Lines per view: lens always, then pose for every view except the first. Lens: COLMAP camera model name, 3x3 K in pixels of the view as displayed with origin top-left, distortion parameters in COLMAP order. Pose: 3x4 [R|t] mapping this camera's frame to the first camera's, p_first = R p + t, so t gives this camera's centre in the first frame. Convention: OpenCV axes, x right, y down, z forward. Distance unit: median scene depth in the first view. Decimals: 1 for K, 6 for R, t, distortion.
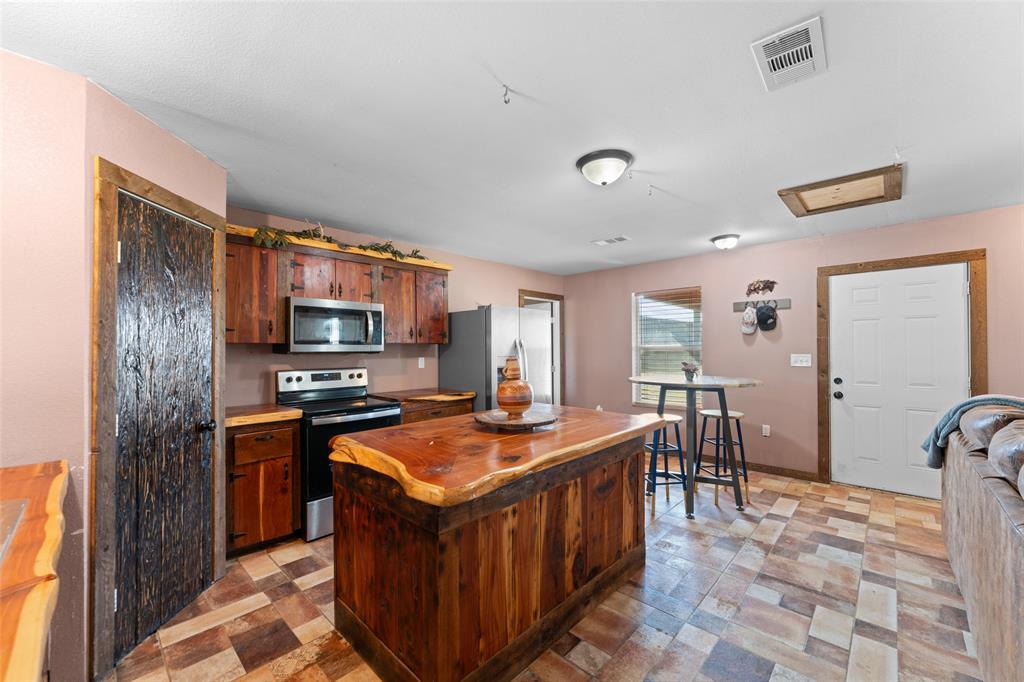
lens RADIAL K [[407.6, 0, 505.2], [0, 407.6, 346.8], [0, 0, 1]] dist [-0.001647, -0.000148]
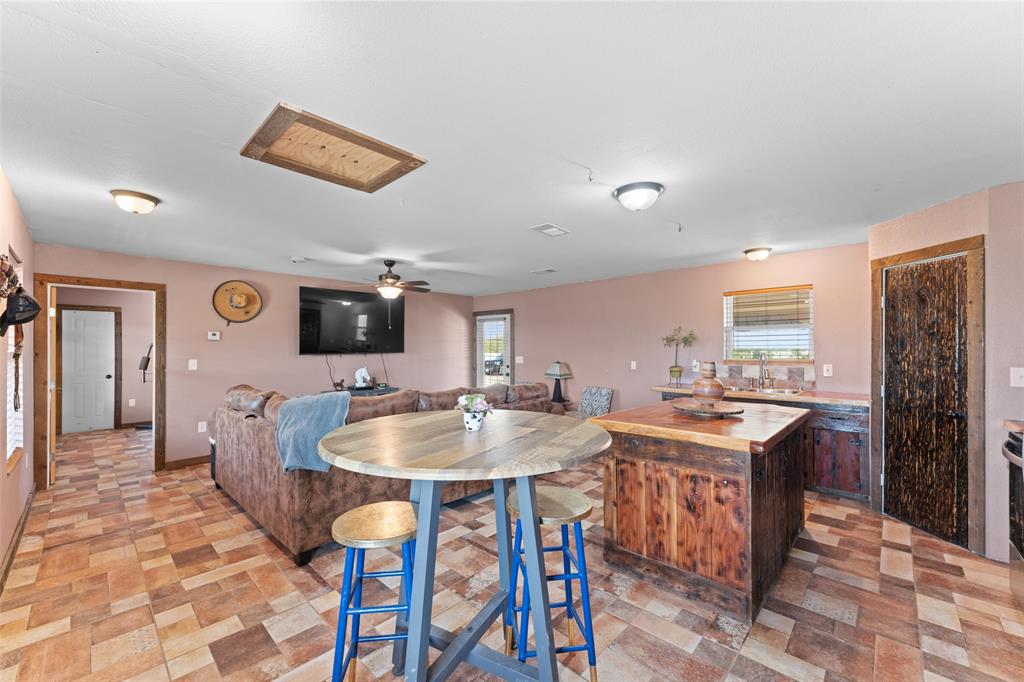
lens RADIAL K [[402.9, 0, 504.2], [0, 402.9, 344.7], [0, 0, 1]] dist [-0.001751, 0.000048]
pose [[-0.999974, 0.006511, 0.002951, 0.452463], [0.006468, 0.999873, -0.014589, -0.007130], [-0.003045, -0.014570, -0.999889, 1.557434]]
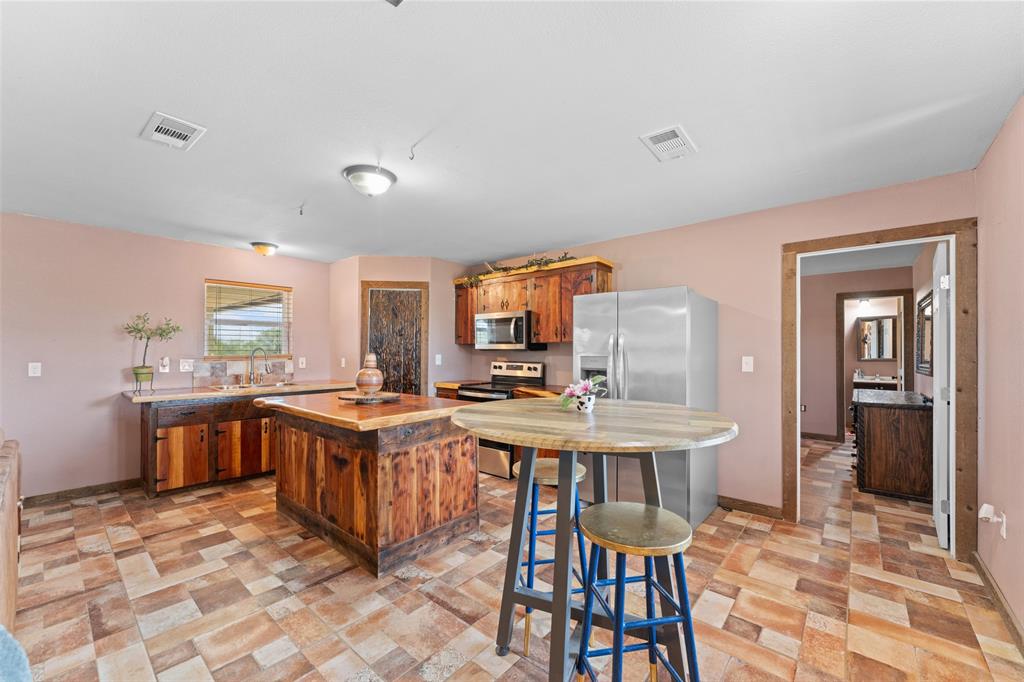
lens RADIAL K [[407.6, 0, 505.2], [0, 407.6, 346.8], [0, 0, 1]] dist [-0.001647, -0.000148]
pose [[0.041420, -0.001187, -0.999141, 0.988791], [0.001875, 0.999998, -0.001110, 0.005455], [0.999140, -0.001828, 0.041422, 0.963448]]
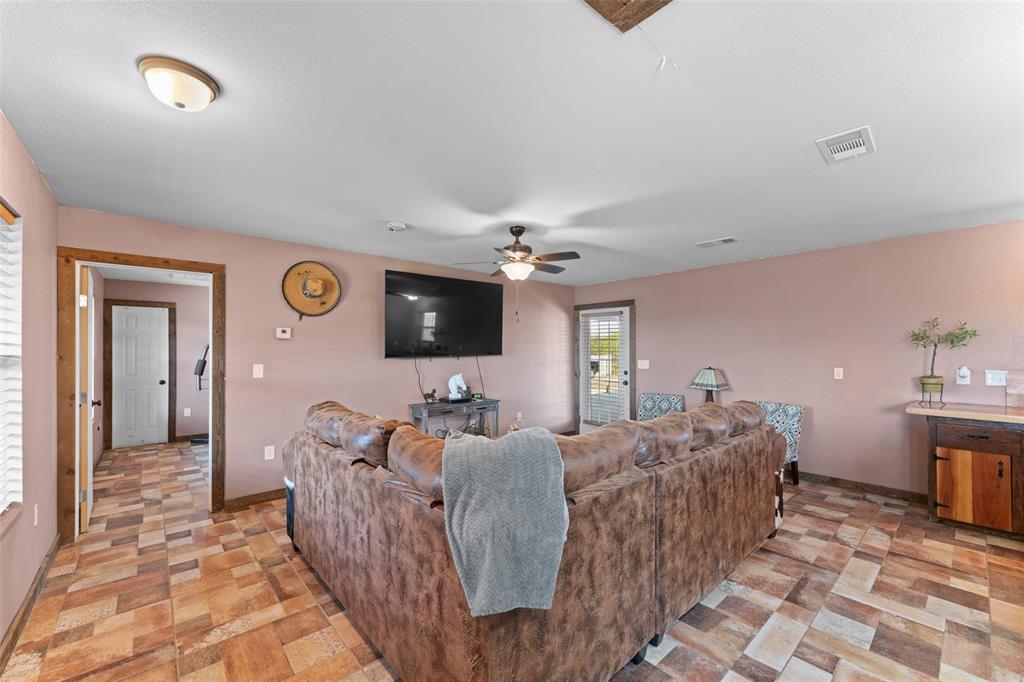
lens RADIAL K [[407.6, 0, 505.2], [0, 407.6, 346.8], [0, 0, 1]] dist [-0.001647, -0.000148]
pose [[-0.995640, 0.006967, 0.093016, 0.805875], [0.005644, 0.999879, -0.014481, -0.009866], [-0.093106, -0.013892, -0.995559, 1.153660]]
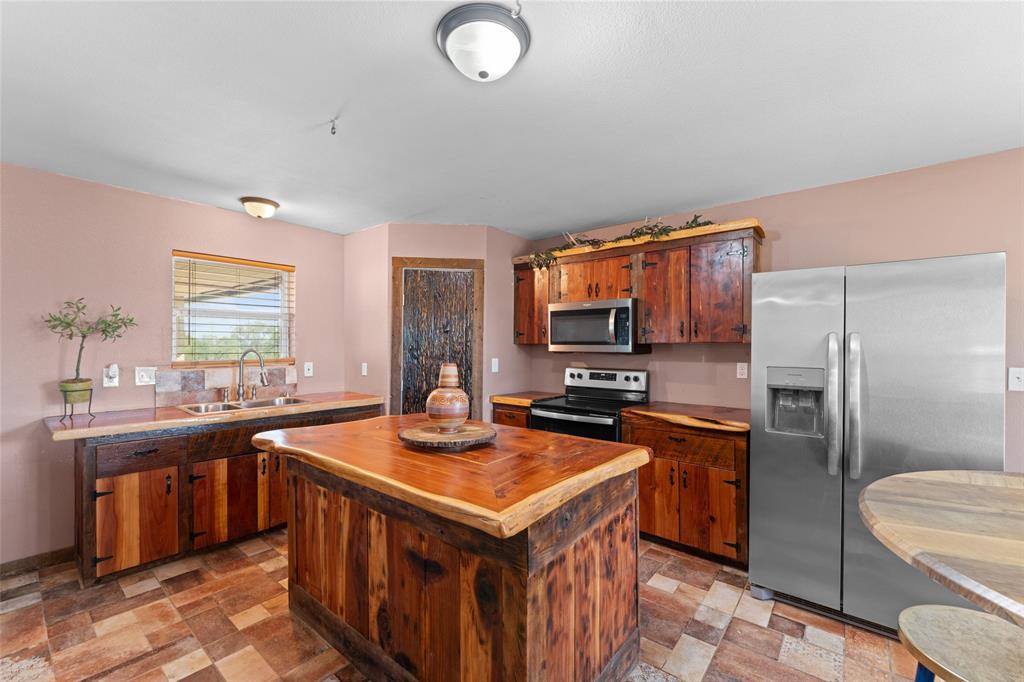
lens RADIAL K [[424.6, 0, 505.7], [0, 424.6, 346.1], [0, 0, 1]] dist [-0.001457, -0.000253]
pose [[0.069821, 0.007286, -0.997533, 0.631377], [-0.000299, 0.999973, 0.007283, -0.009947], [0.997559, -0.000211, 0.069821, 0.724911]]
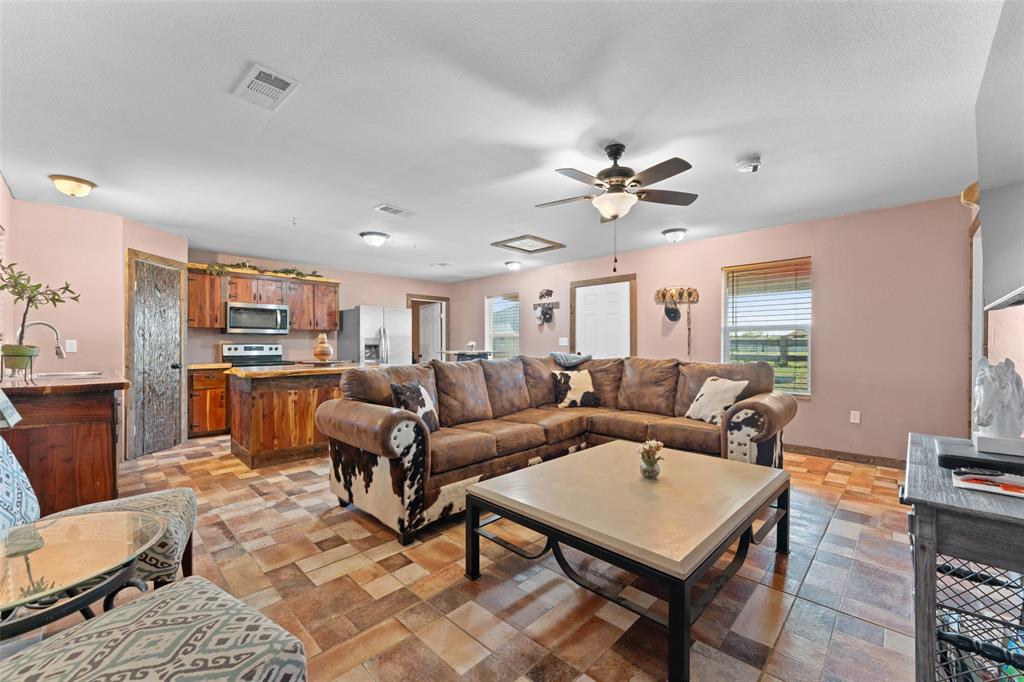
lens RADIAL K [[413.4, 0, 503.7], [0, 413.4, 346.5], [0, 0, 1]] dist [-0.001495, -0.000198]
pose [[0.999799, 0.002868, -0.019842, 0.668434], [-0.002725, 0.999970, 0.007229, 0.052861], [0.019862, -0.007173, 0.999777, -0.733703]]
